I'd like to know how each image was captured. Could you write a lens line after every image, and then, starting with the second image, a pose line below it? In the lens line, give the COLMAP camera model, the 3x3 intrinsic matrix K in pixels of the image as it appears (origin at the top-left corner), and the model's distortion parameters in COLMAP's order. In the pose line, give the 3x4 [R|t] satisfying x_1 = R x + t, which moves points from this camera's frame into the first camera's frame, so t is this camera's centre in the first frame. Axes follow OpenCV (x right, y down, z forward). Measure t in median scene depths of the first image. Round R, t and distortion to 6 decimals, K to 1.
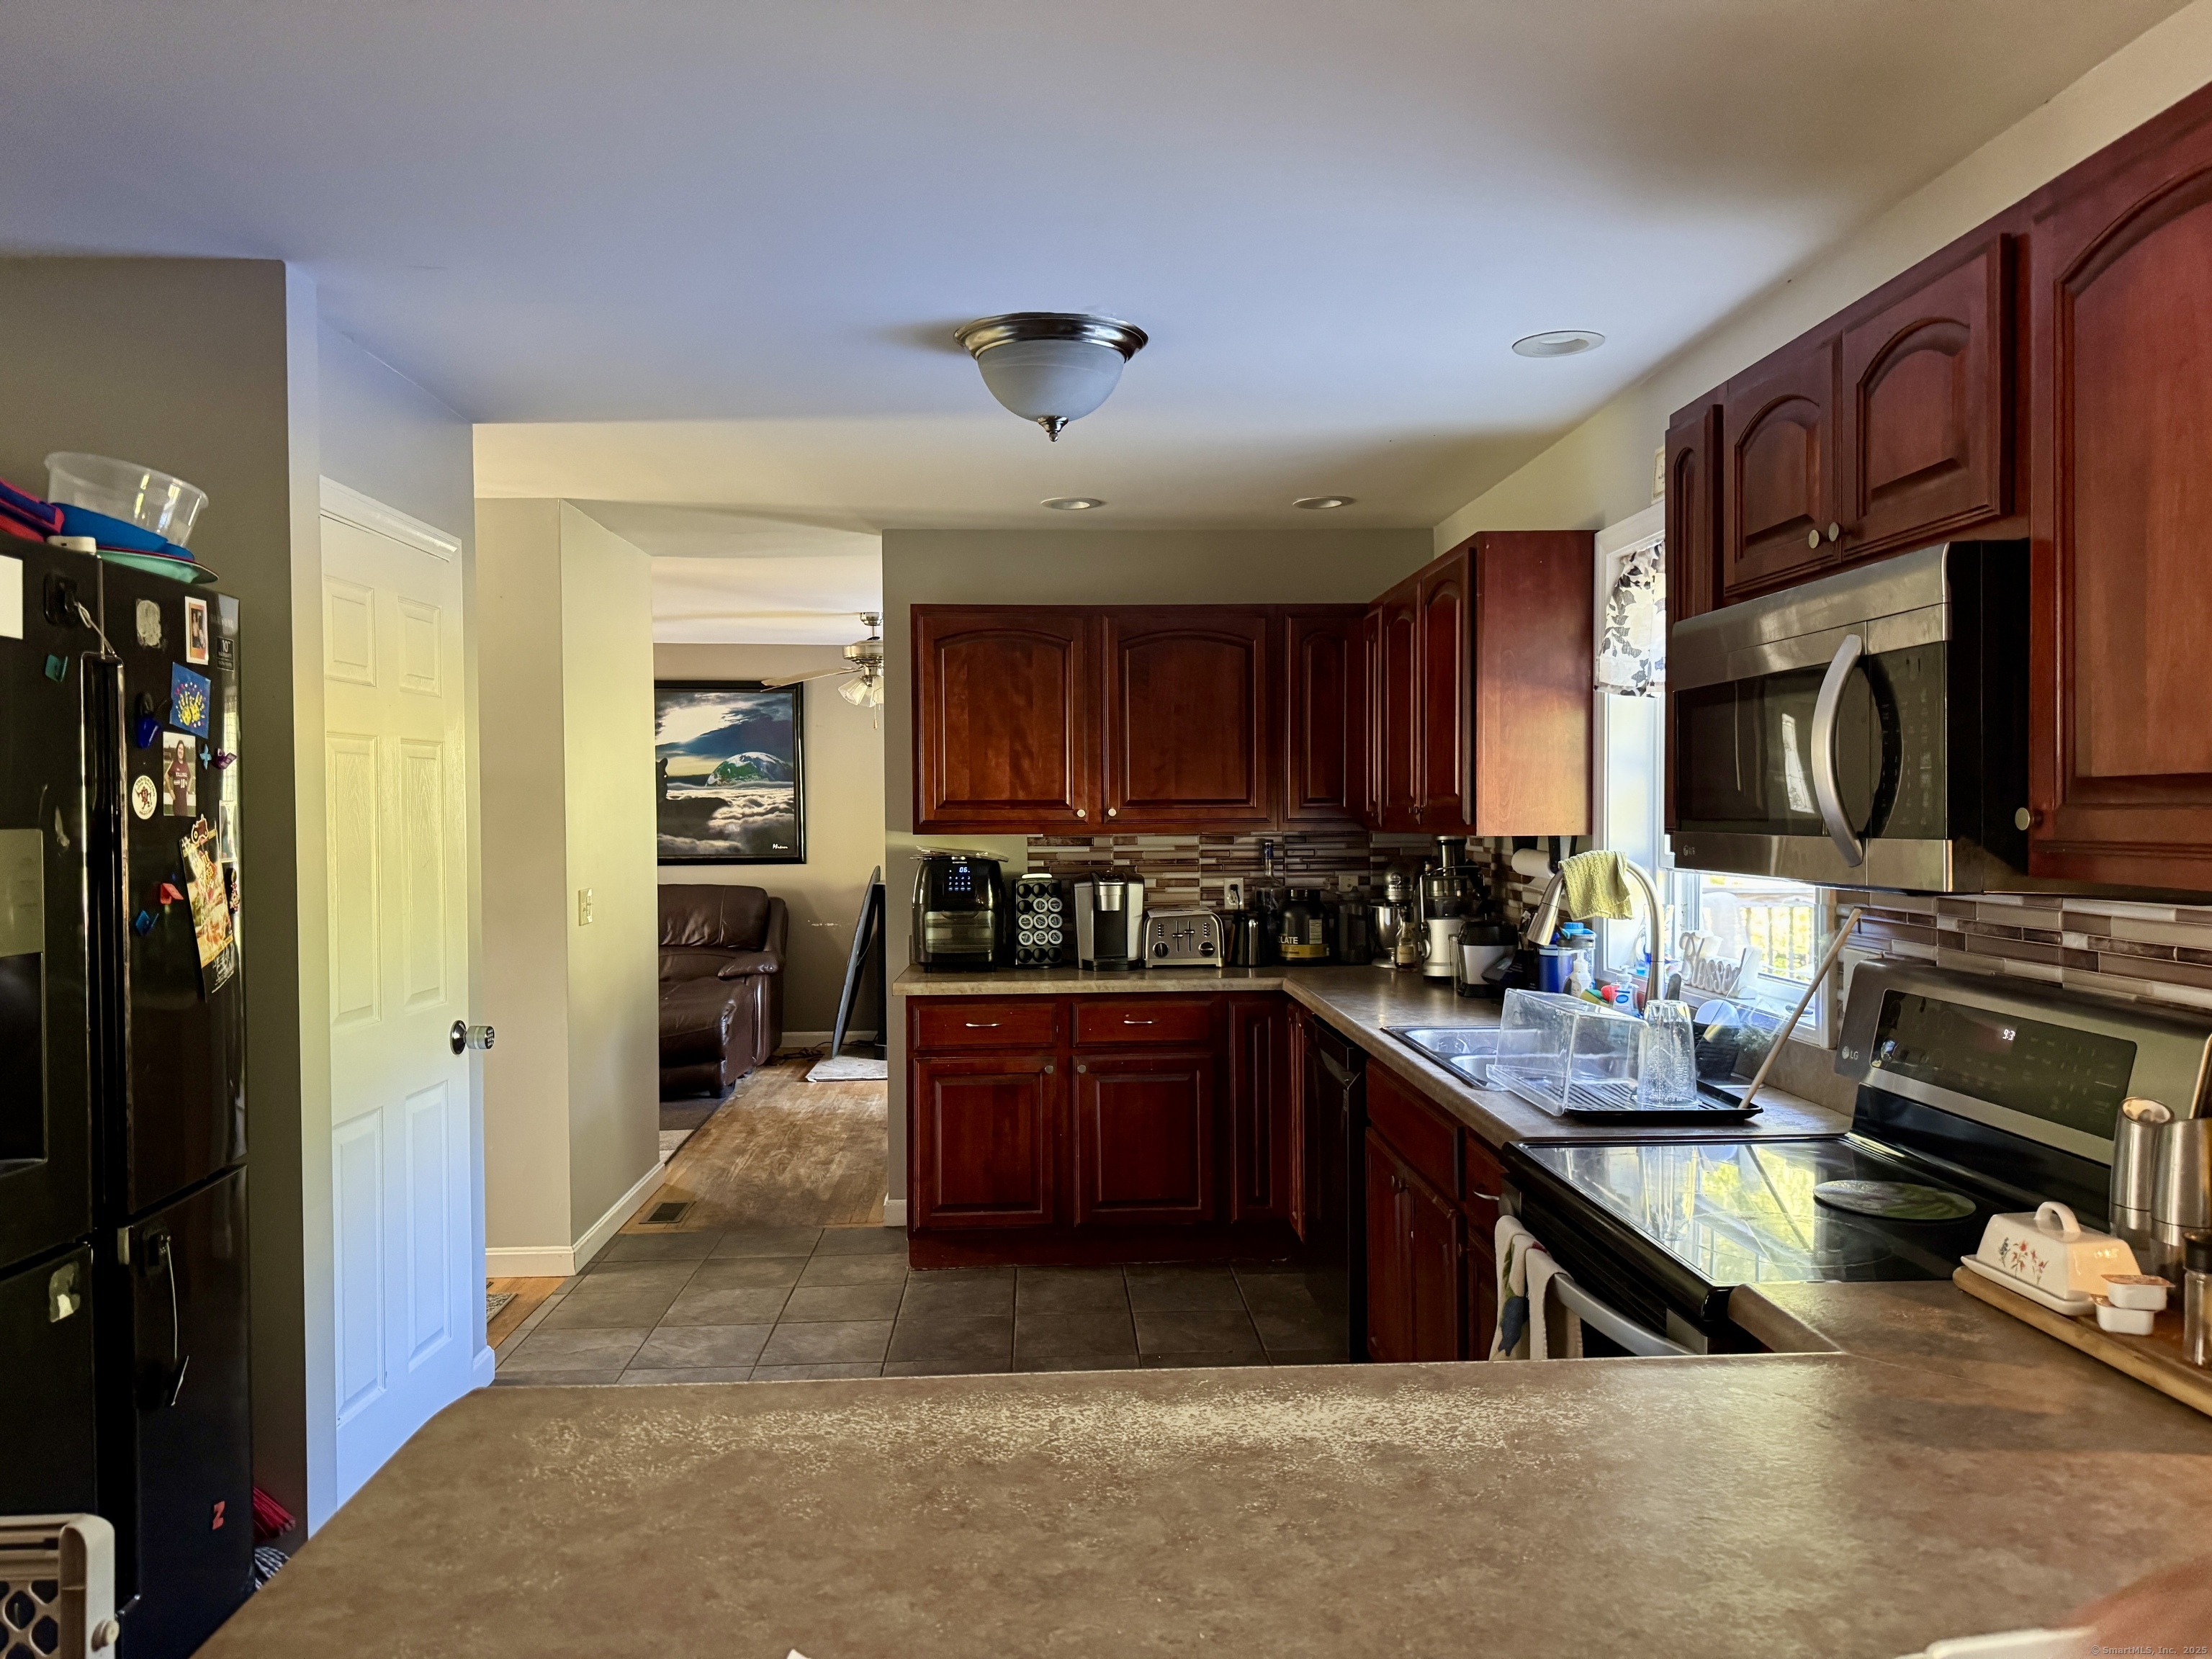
lens RADIAL K [[1551.4, 0, 1131.1], [0, 1551.4, 830.8], [0, 0, 1]] dist [0.139963, -0.218400]
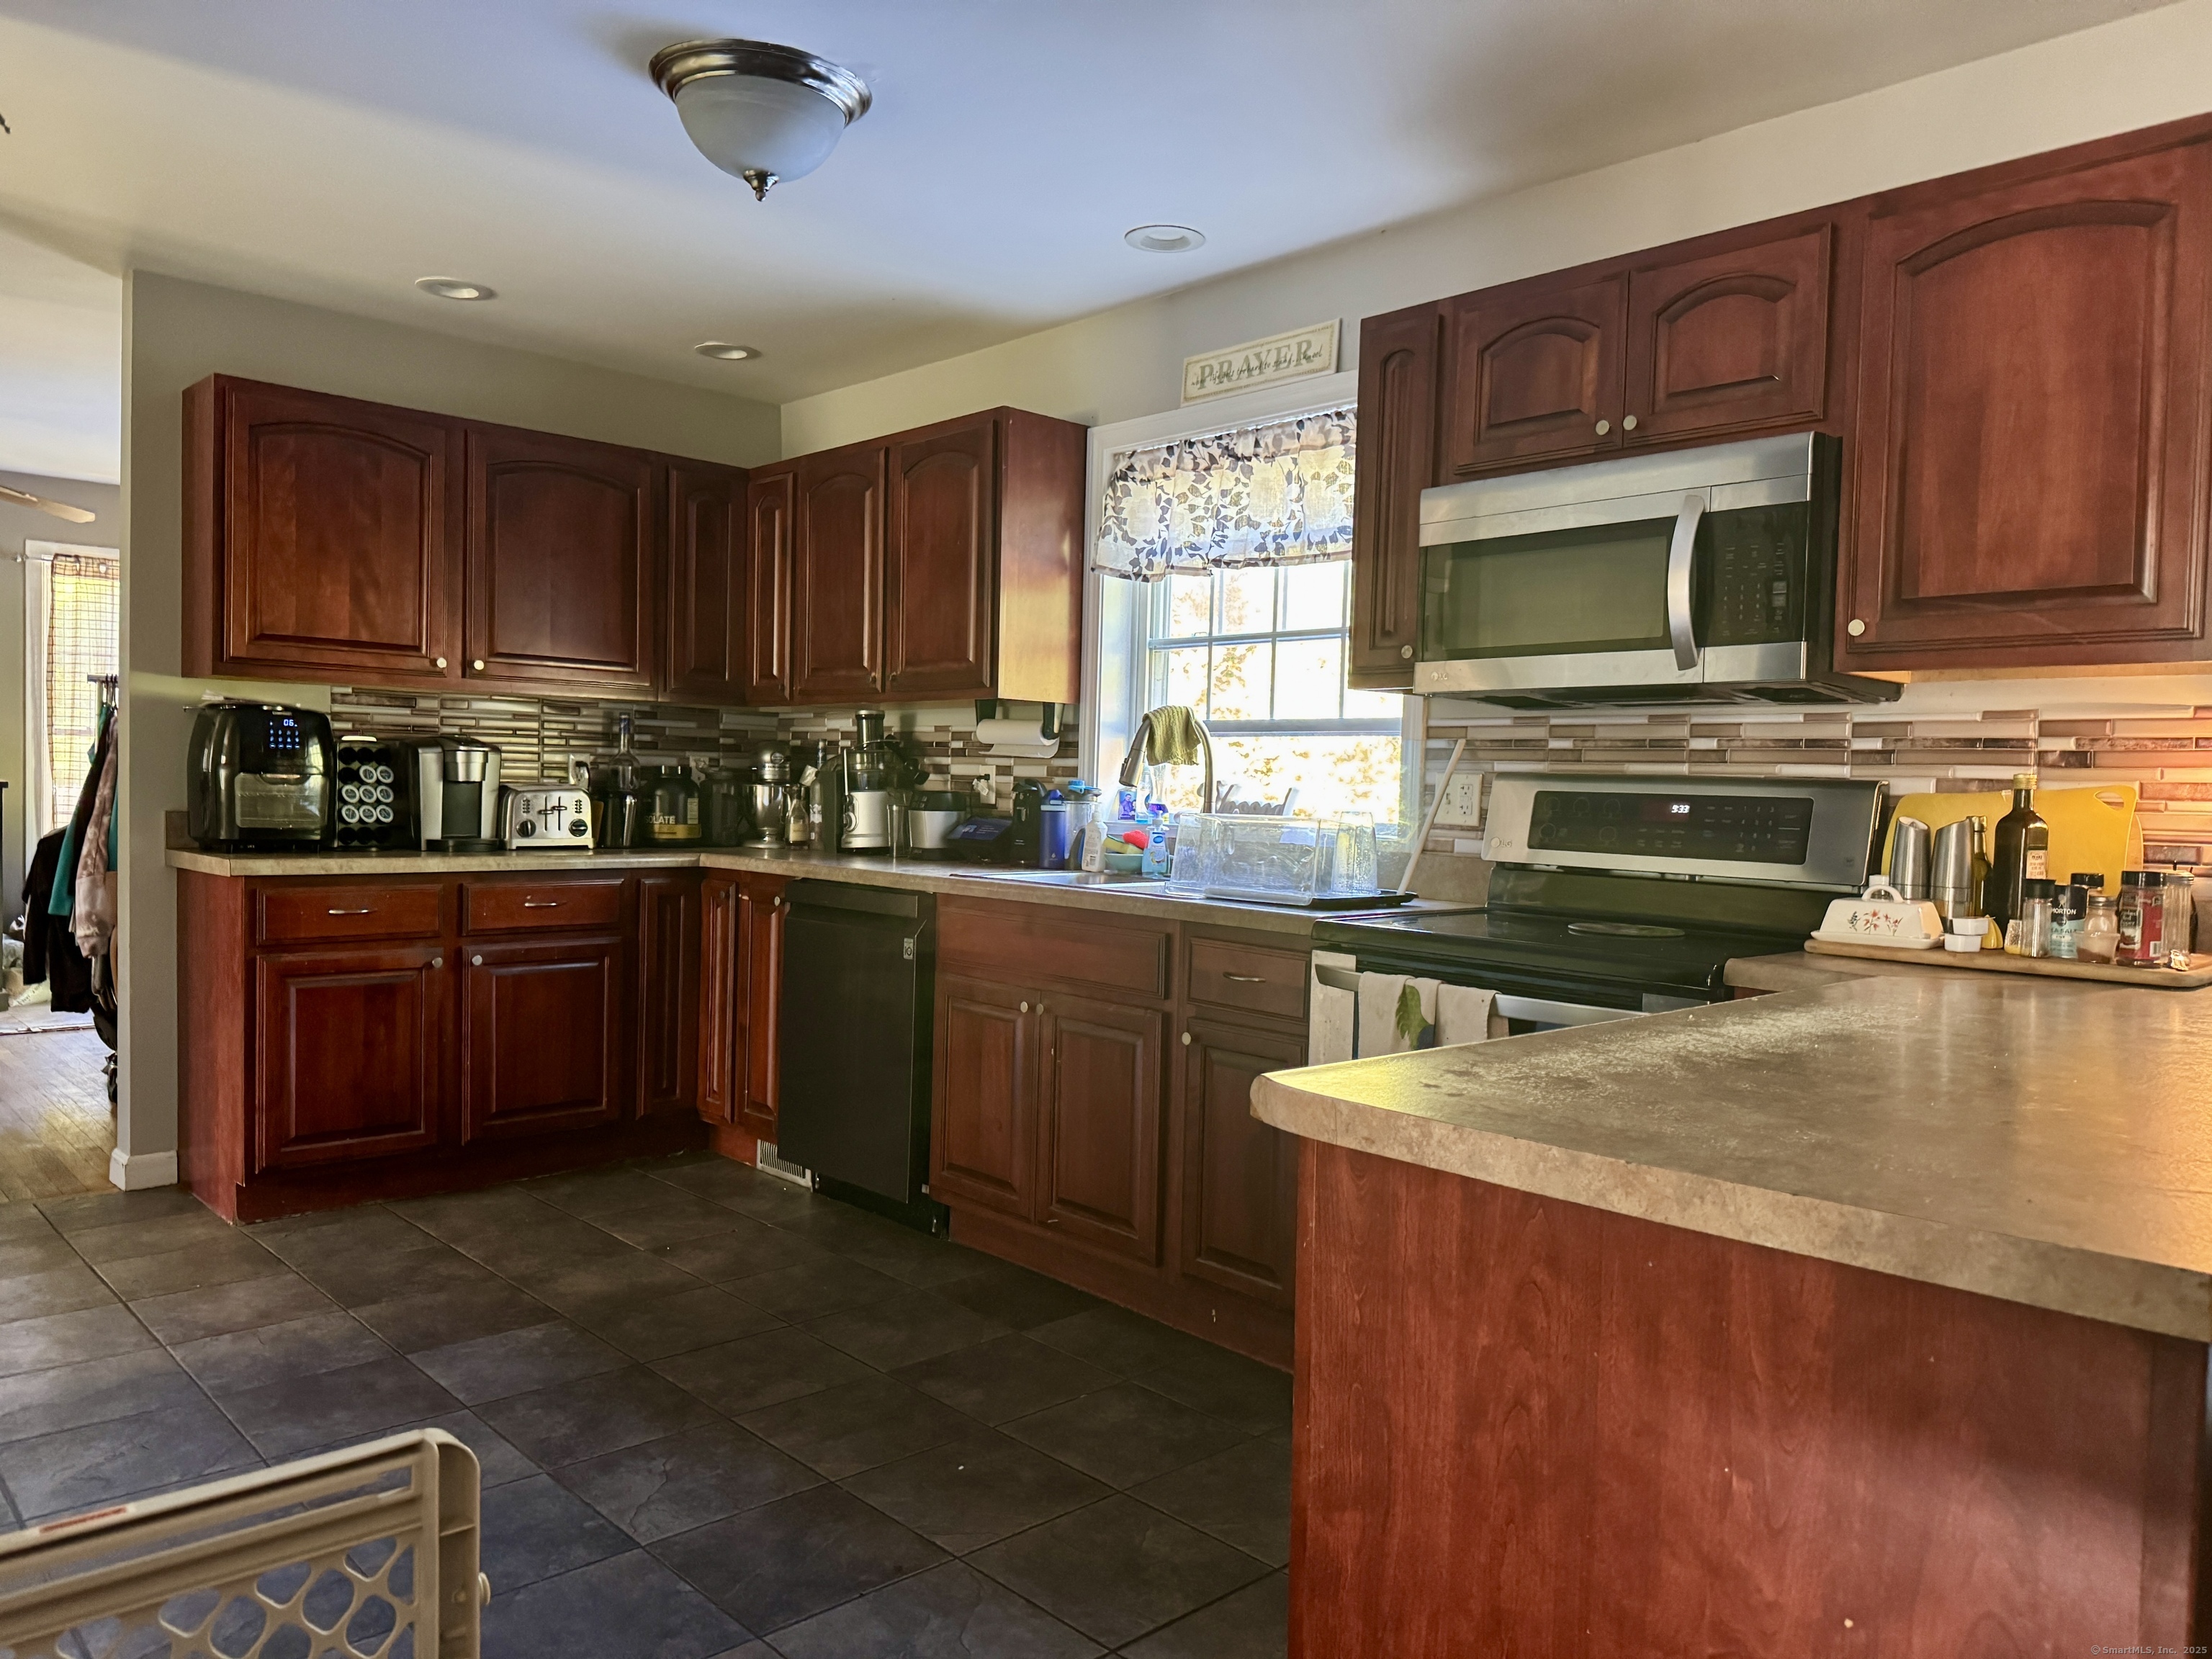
lens RADIAL K [[1551.4, 0, 1131.1], [0, 1551.4, 830.8], [0, 0, 1]] dist [0.139963, -0.218400]
pose [[0.761500, 0.006933, 0.648127, -0.318295], [-0.021977, 0.999644, 0.015128, 0.061392], [-0.647792, -0.025764, 0.761382, 0.113101]]
